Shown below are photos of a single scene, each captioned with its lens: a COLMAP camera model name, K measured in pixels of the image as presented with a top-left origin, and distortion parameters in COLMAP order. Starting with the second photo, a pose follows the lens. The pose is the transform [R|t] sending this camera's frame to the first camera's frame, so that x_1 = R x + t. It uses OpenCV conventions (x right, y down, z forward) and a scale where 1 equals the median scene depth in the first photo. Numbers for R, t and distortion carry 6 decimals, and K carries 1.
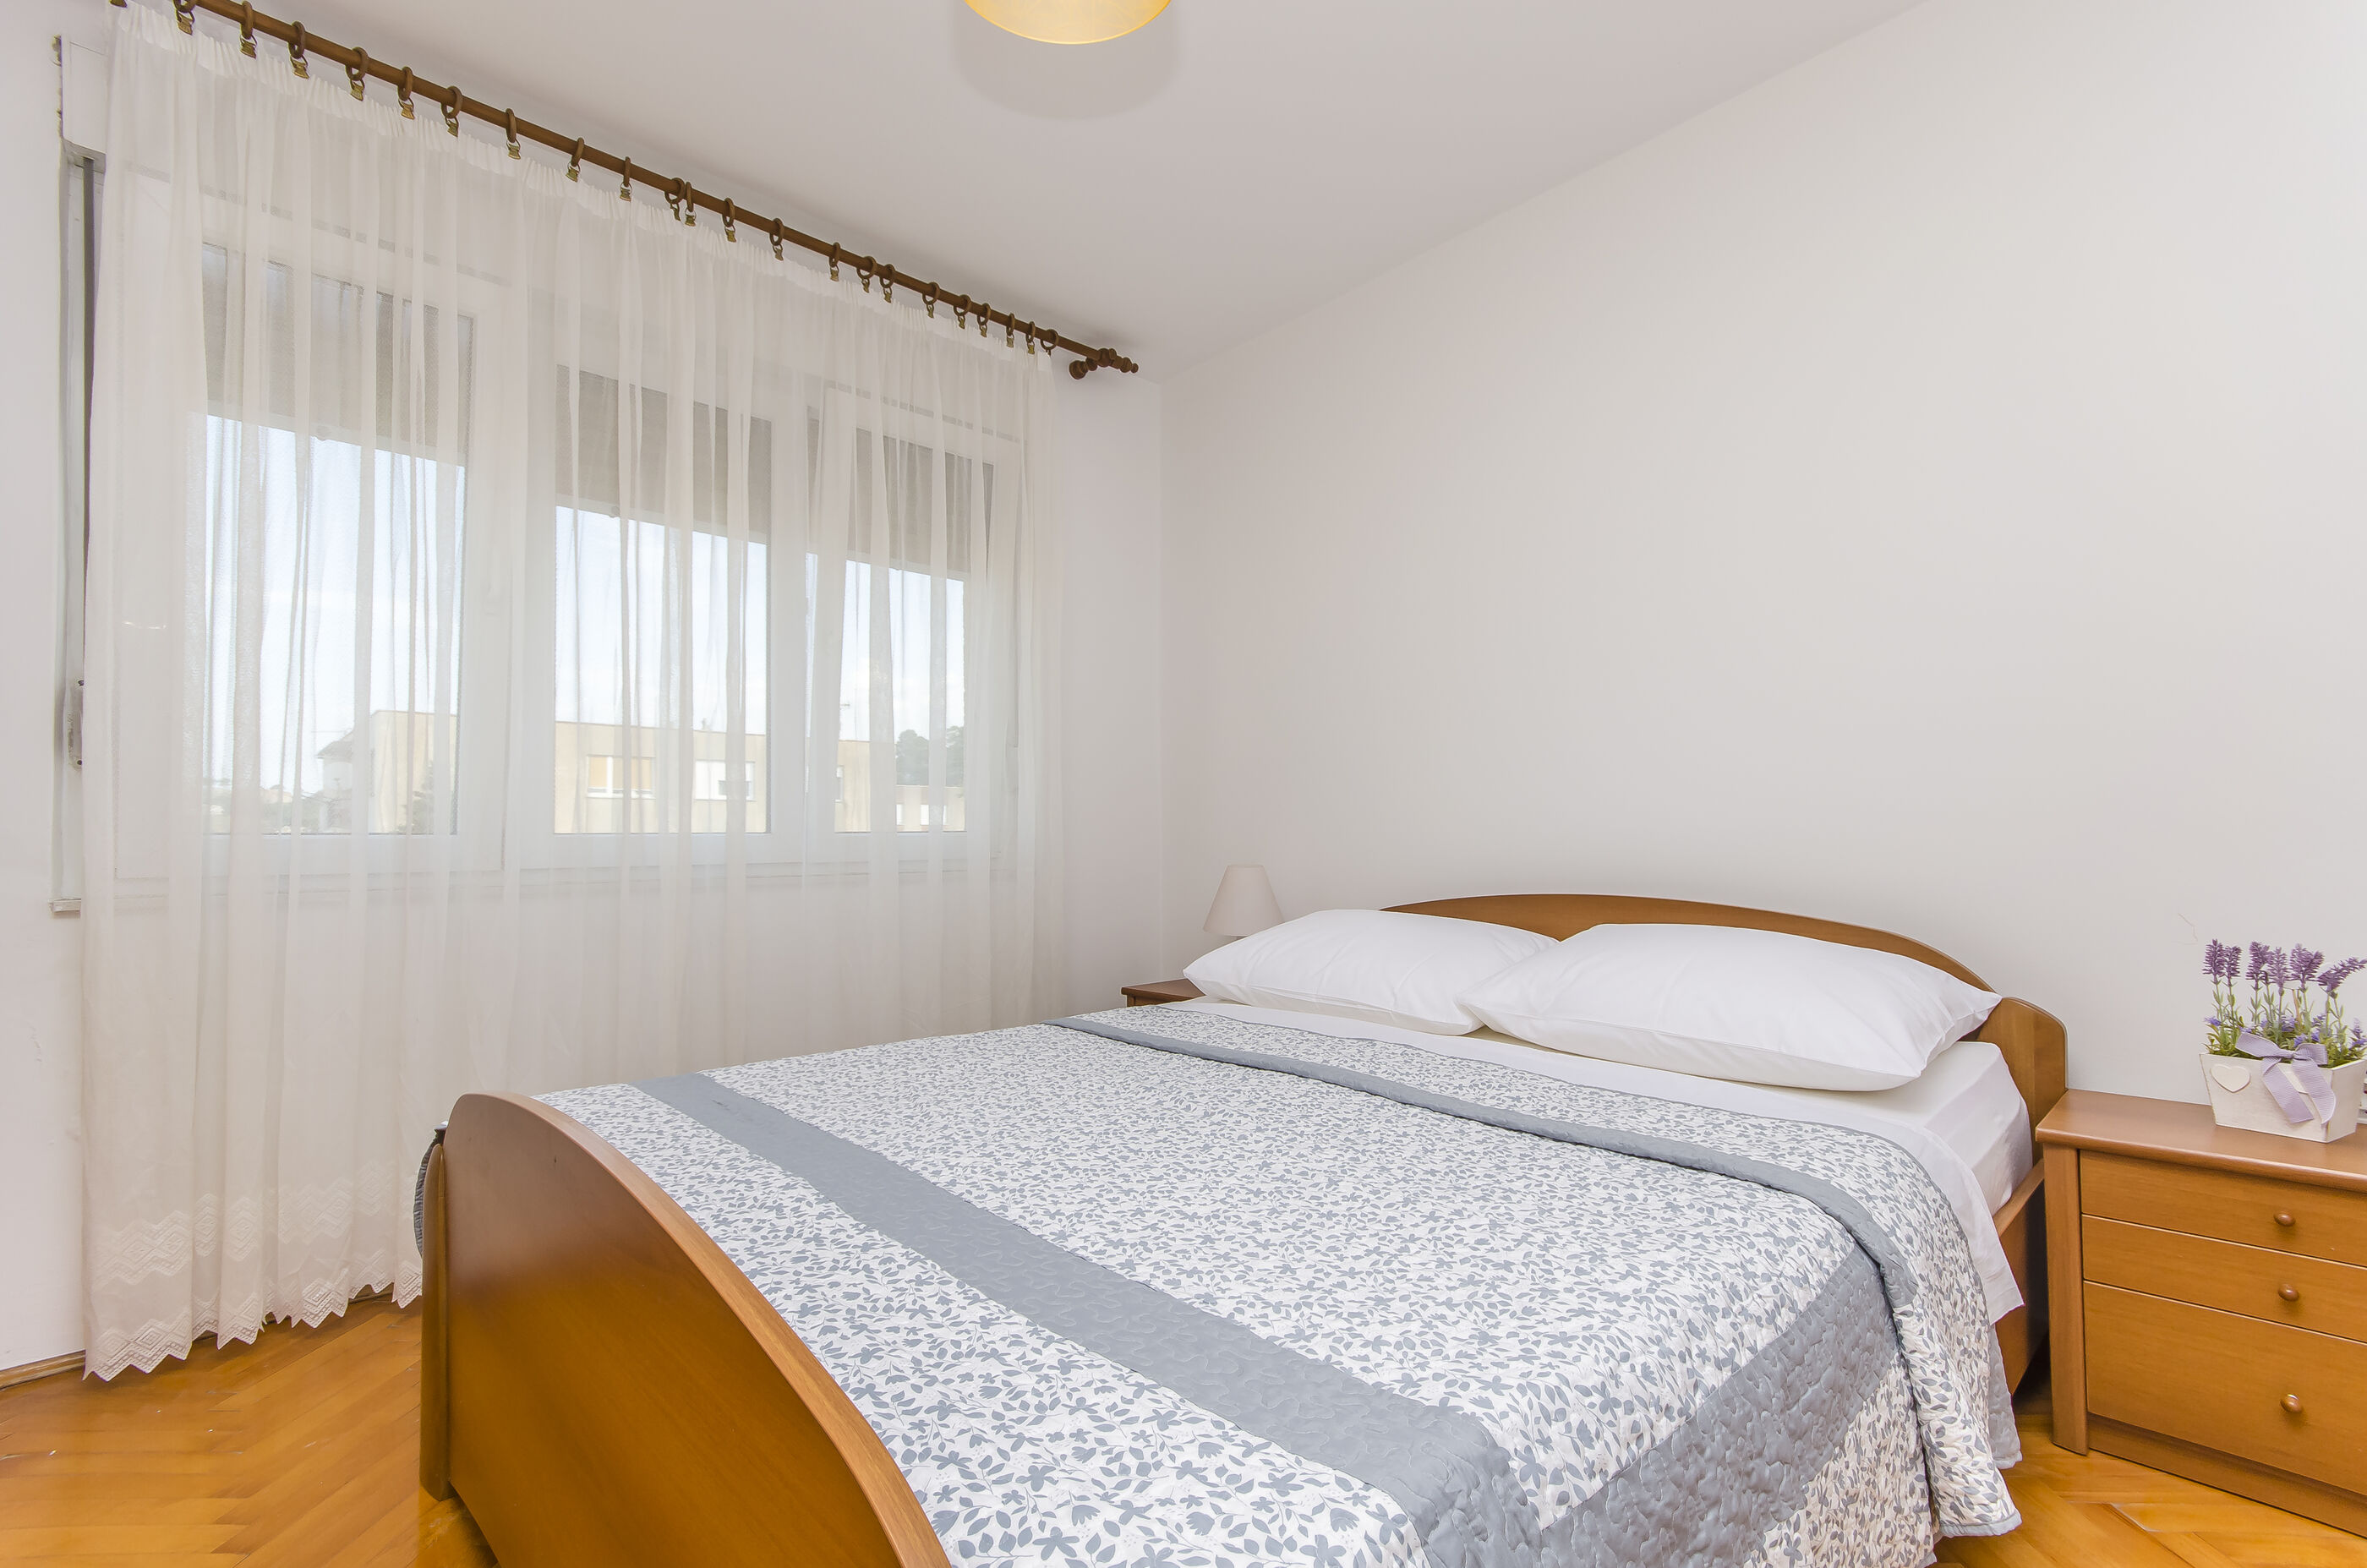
lens RADIAL K [[1069.7, 0, 1129.8], [0, 1069.7, 831.4], [0, 0, 1]] dist [-0.001310, -0.000579]
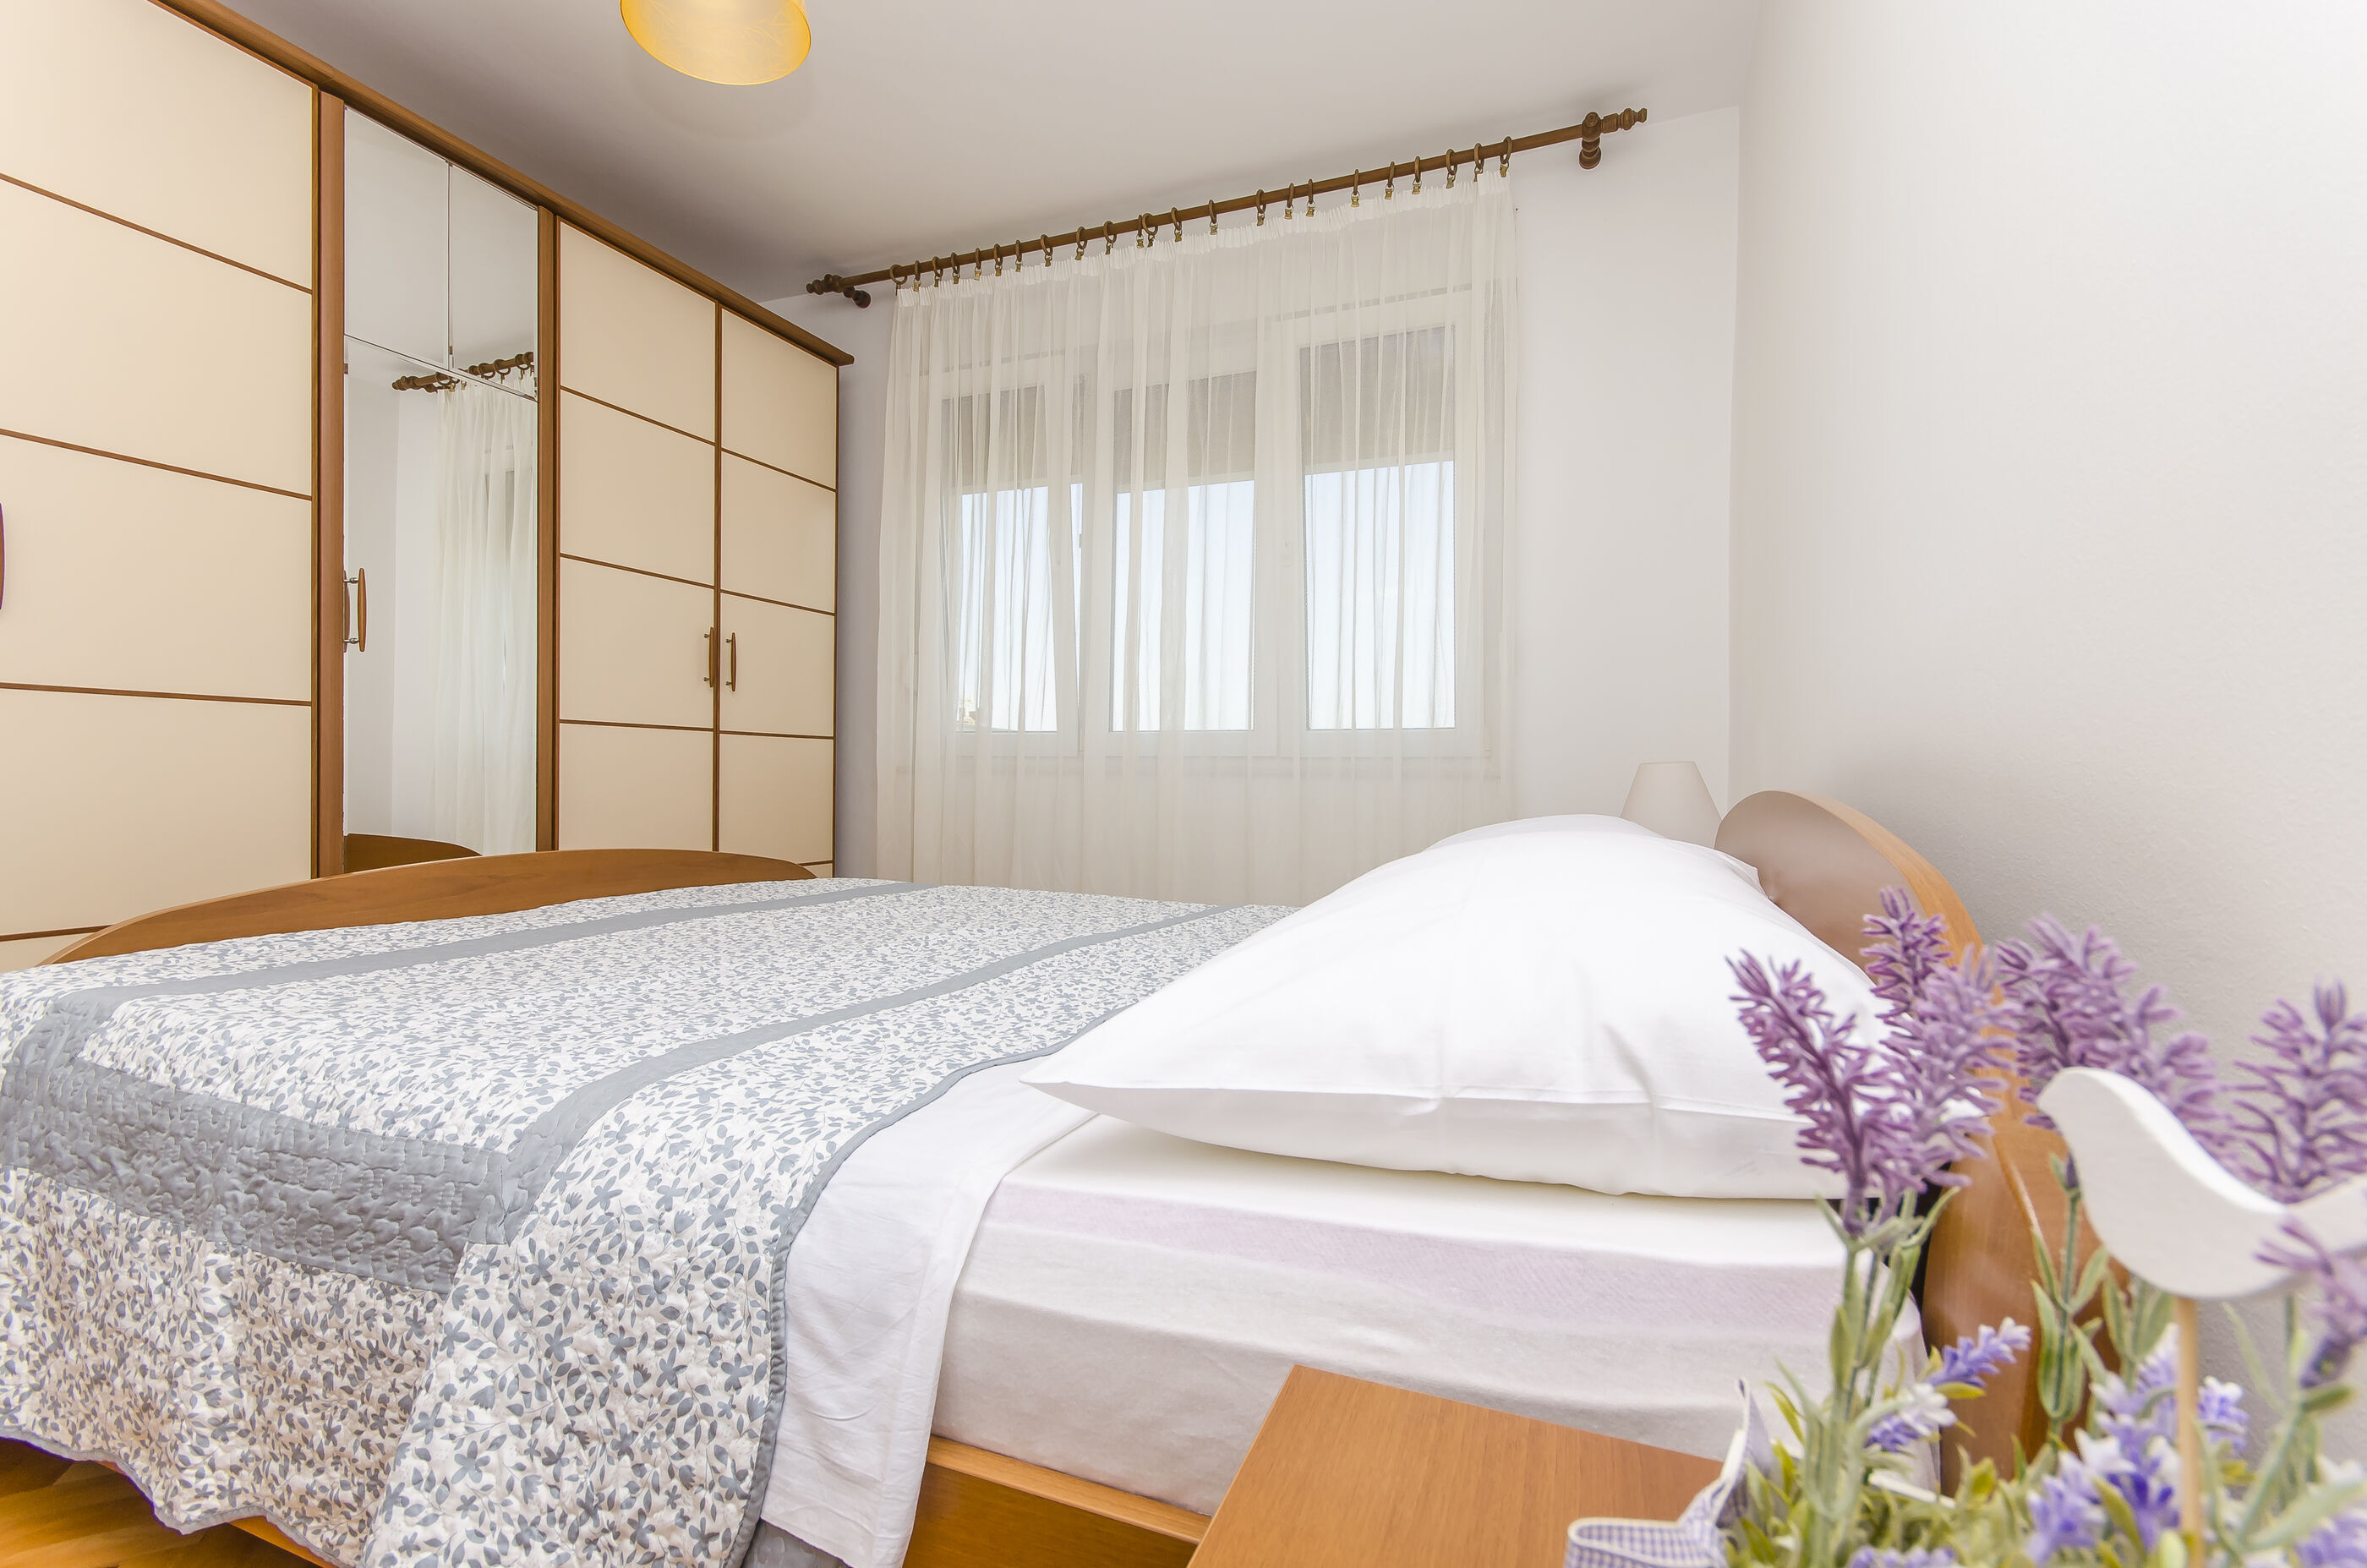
lens RADIAL K [[1017.6, 0, 1216.4], [0, 1017.6, 789.1], [0, 0, 1]] dist [0.004860, -0.002629]
pose [[0.438739, 0.025154, -0.898262, 0.768165], [-0.004843, 0.999660, 0.025627, 0.051191], [0.898602, -0.006893, 0.438712, 0.560398]]
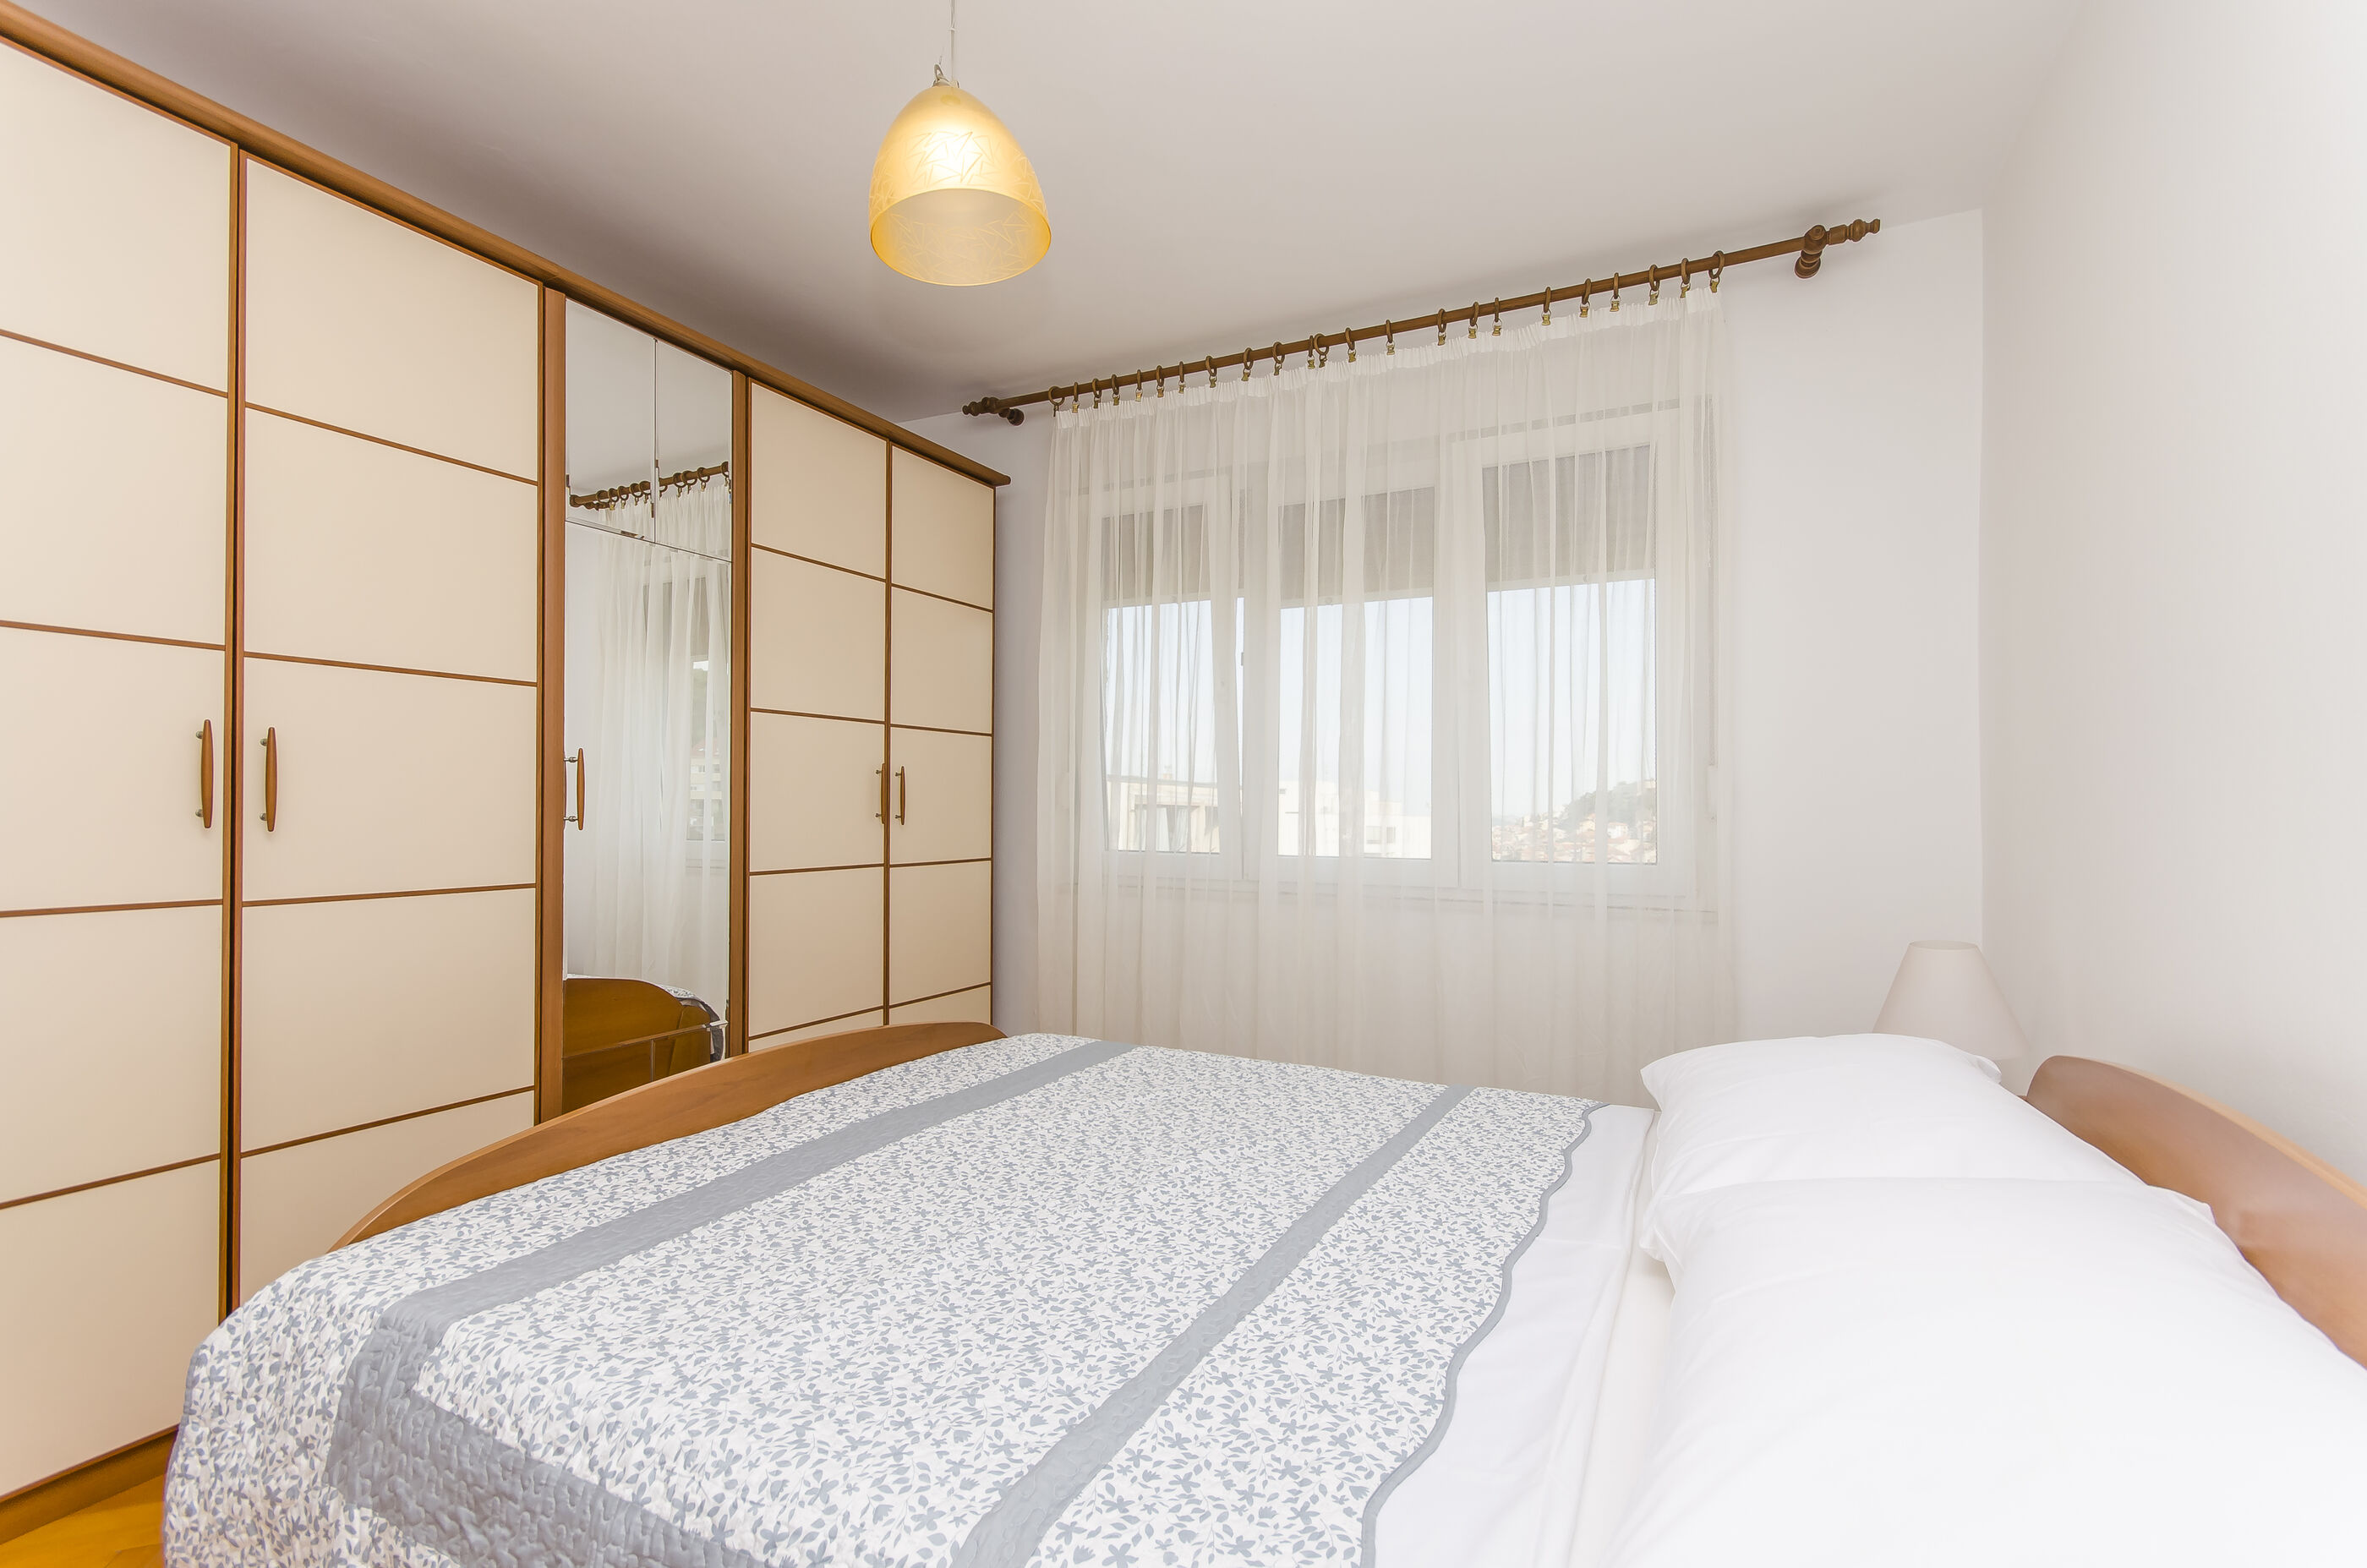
lens RADIAL K [[1036.7, 0, 1212.6], [0, 1036.7, 785.4], [0, 0, 1]] dist [0.001074, -0.000607]
pose [[0.365863, -0.008208, -0.930633, 0.691264], [0.009759, 0.999940, -0.004983, -0.080309], [0.930618, -0.007259, 0.365921, 0.460337]]
